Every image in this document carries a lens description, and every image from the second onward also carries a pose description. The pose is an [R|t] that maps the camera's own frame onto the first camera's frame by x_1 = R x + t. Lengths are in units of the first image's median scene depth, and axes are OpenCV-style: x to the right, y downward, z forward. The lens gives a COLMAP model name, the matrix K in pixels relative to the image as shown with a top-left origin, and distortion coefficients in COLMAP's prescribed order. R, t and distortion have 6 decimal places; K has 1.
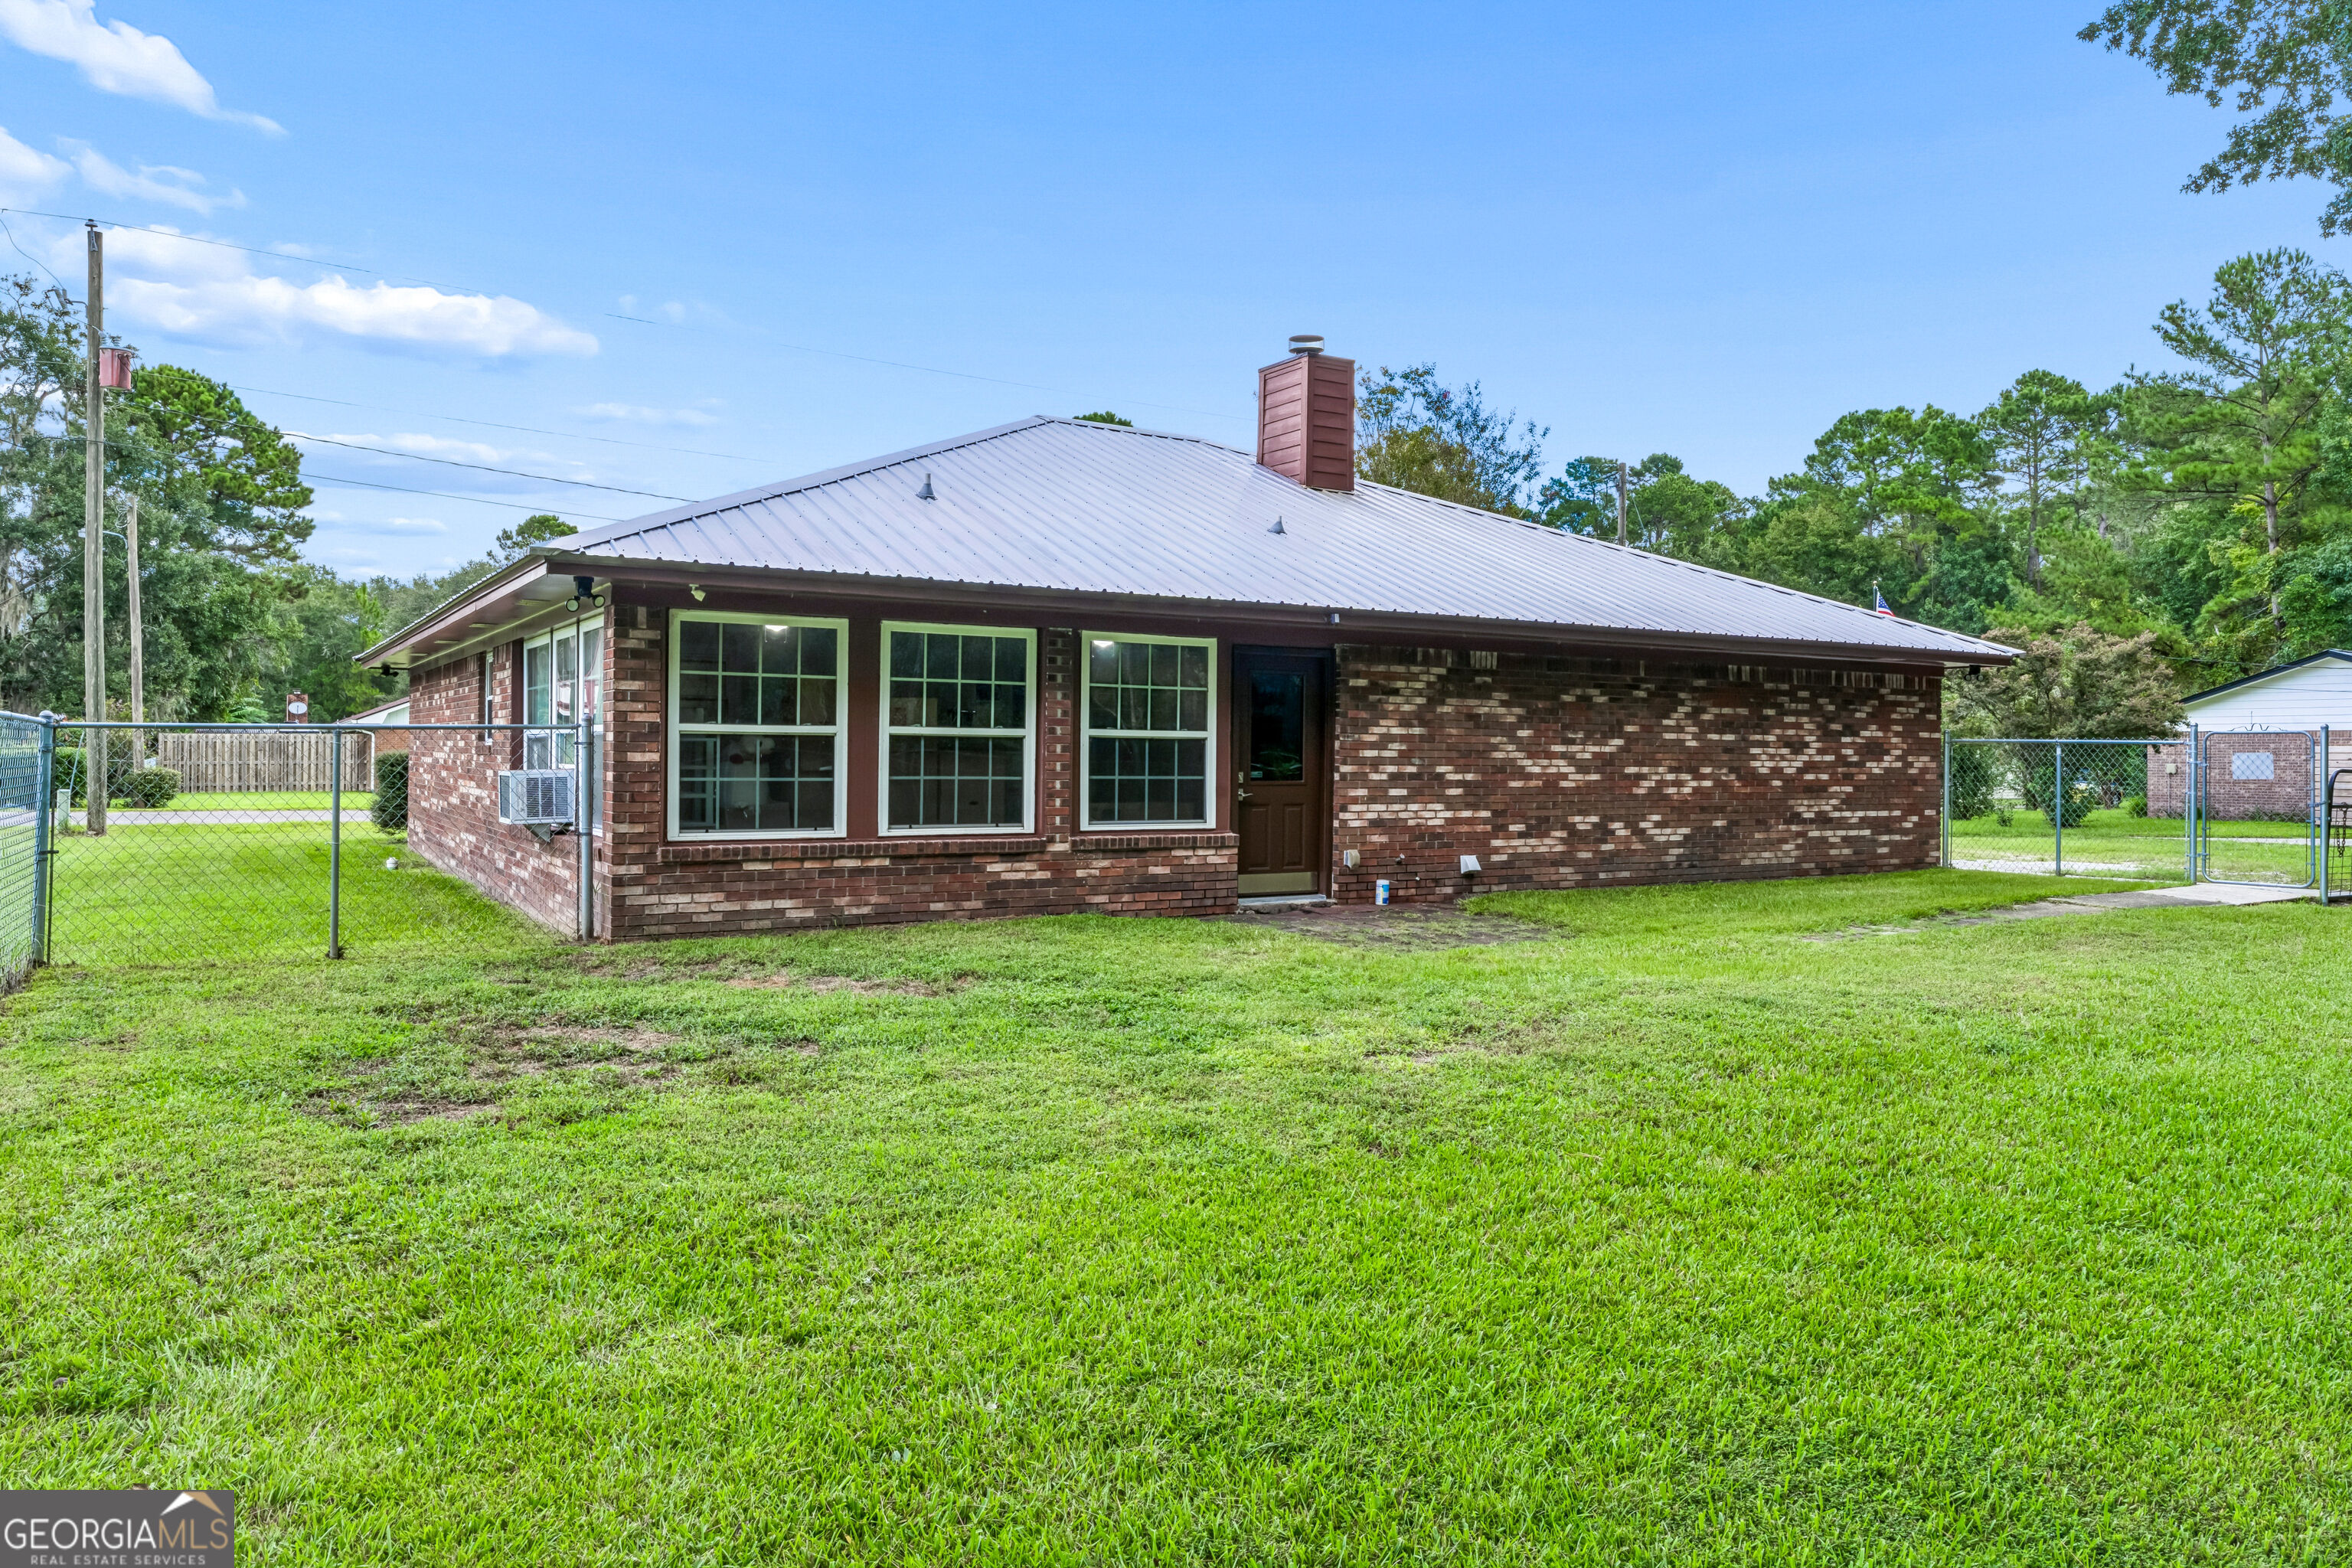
lens RADIAL K [[1649.0, 0, 1173.6], [0, 1649.0, 779.1], [0, 0, 1]] dist [-0.048141, 0.001032]
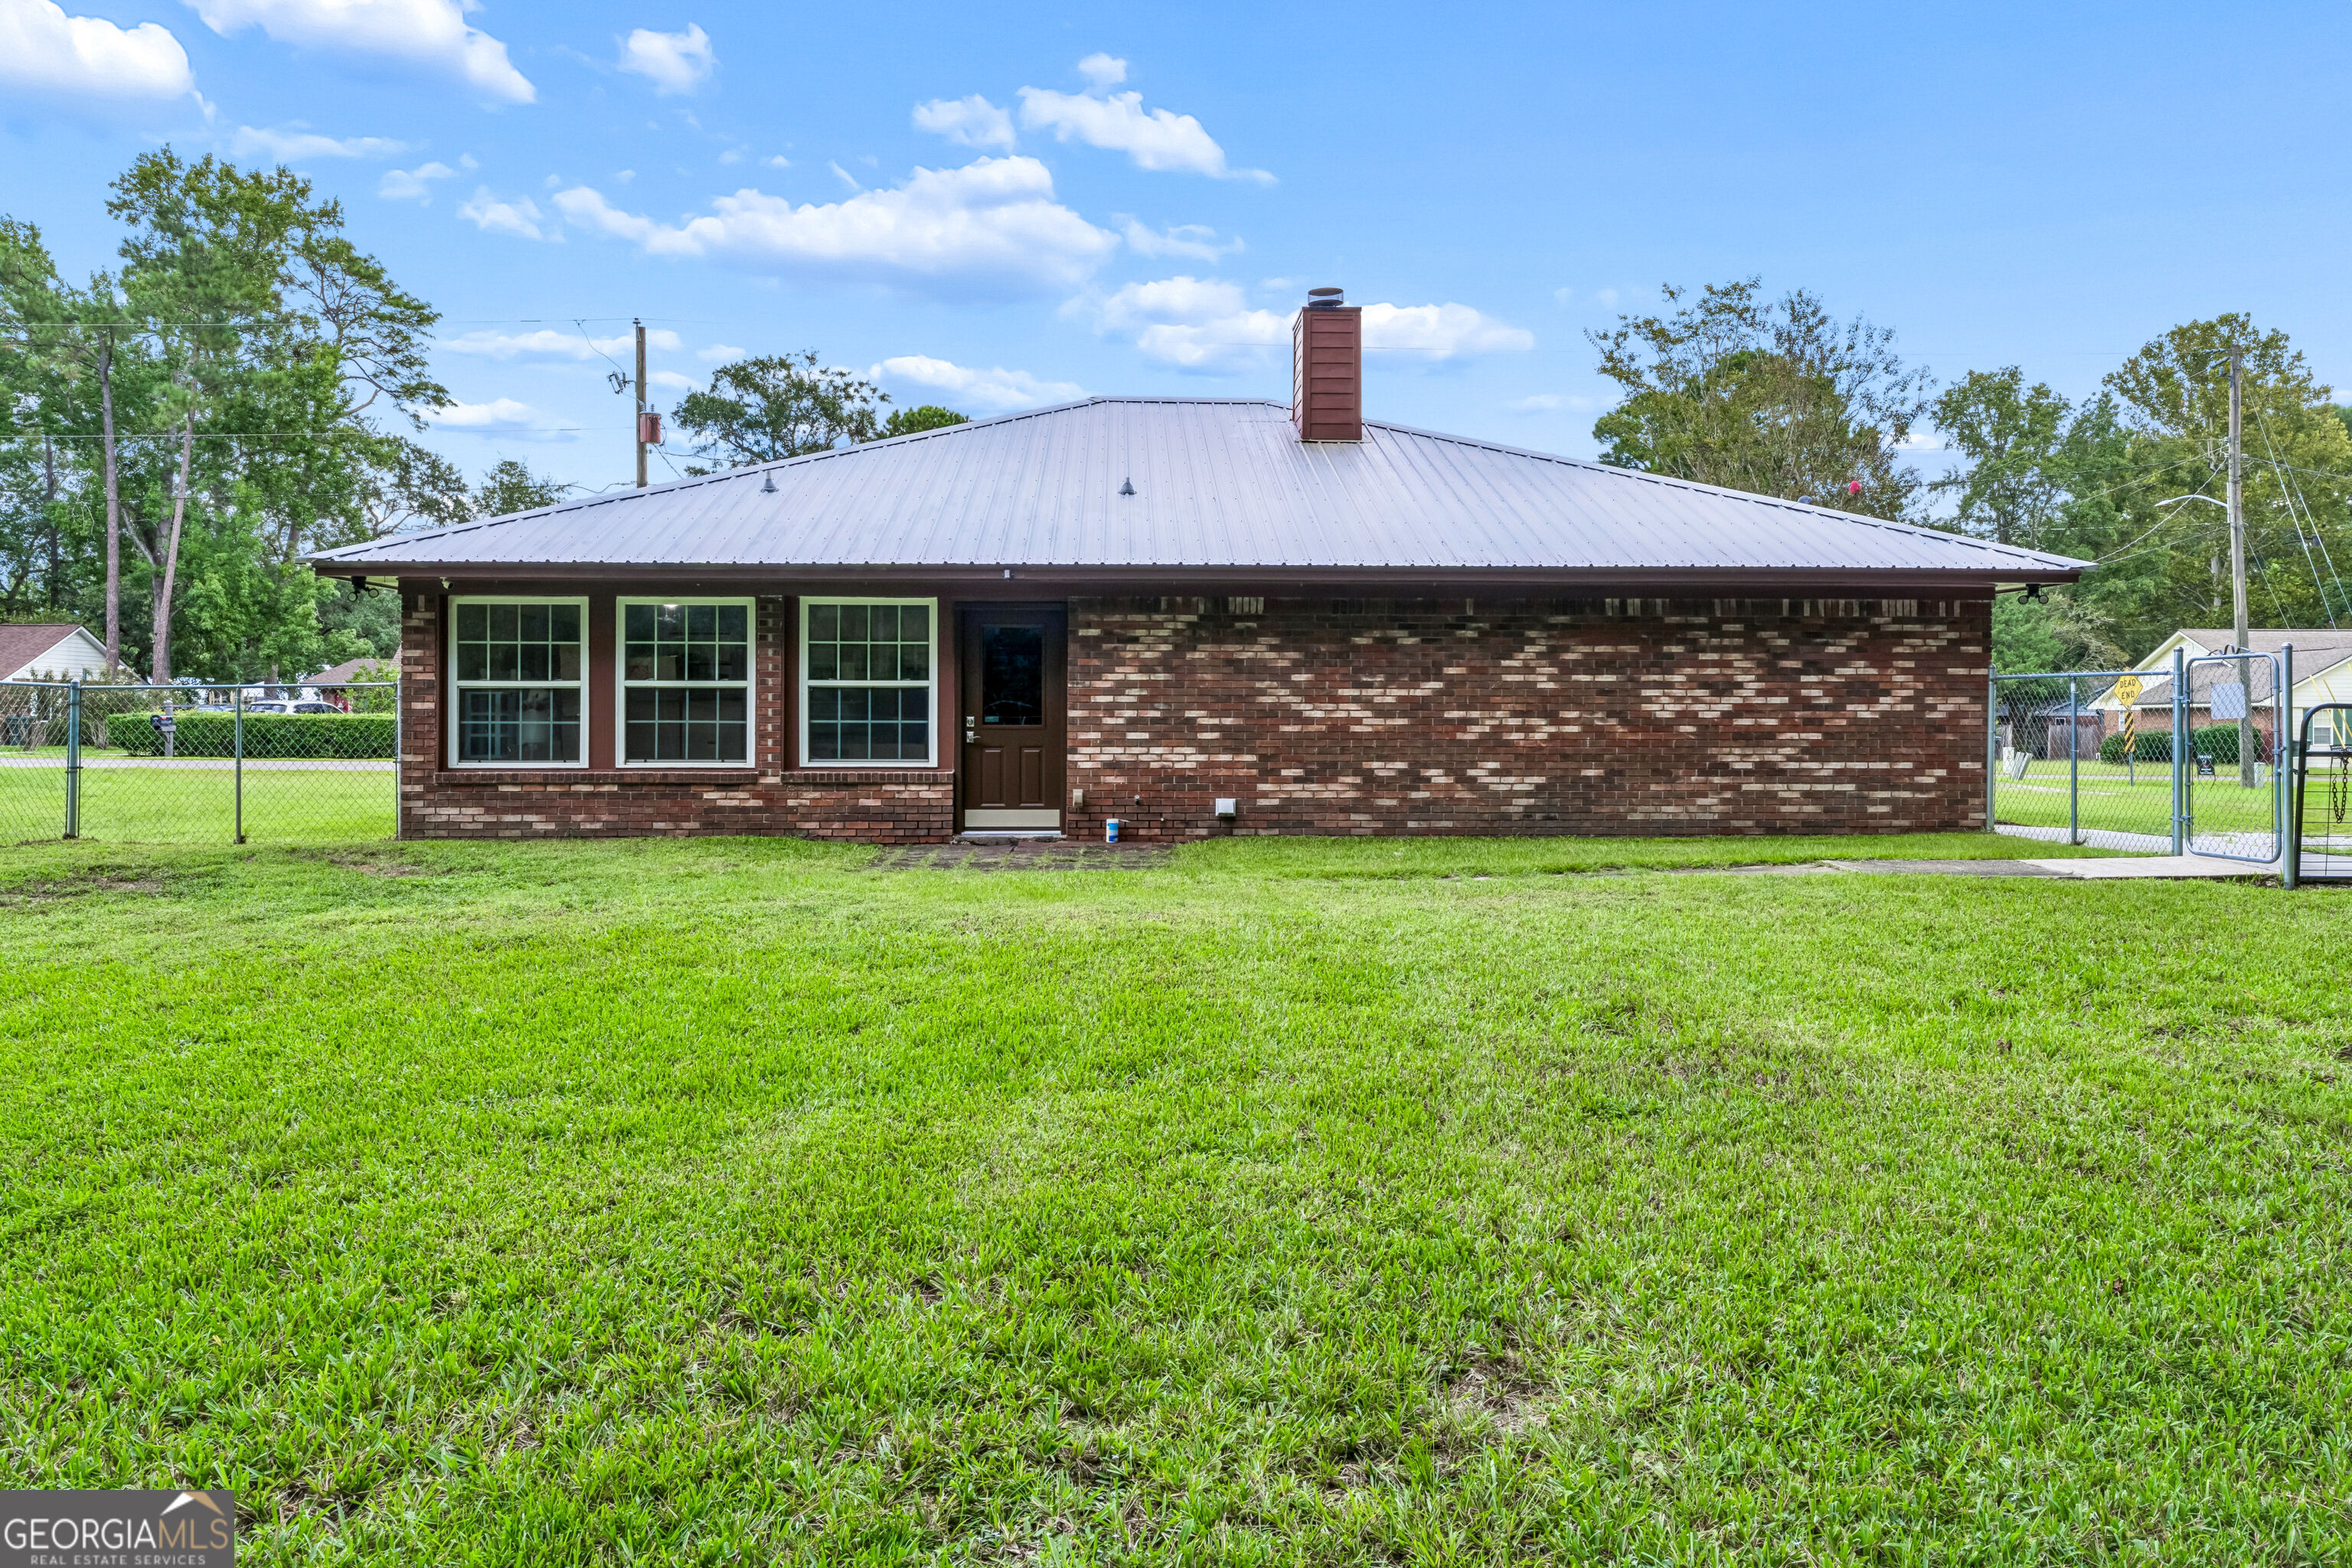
lens RADIAL K [[1649.0, 0, 1256.1], [0, 1649.0, 742.2], [0, 0, 1]] dist [-0.048141, 0.001032]
pose [[0.867675, -0.002620, -0.497125, 0.704133], [-0.001353, 0.999970, -0.007631, 0.019492], [0.497130, 0.007294, 0.867645, 0.127513]]
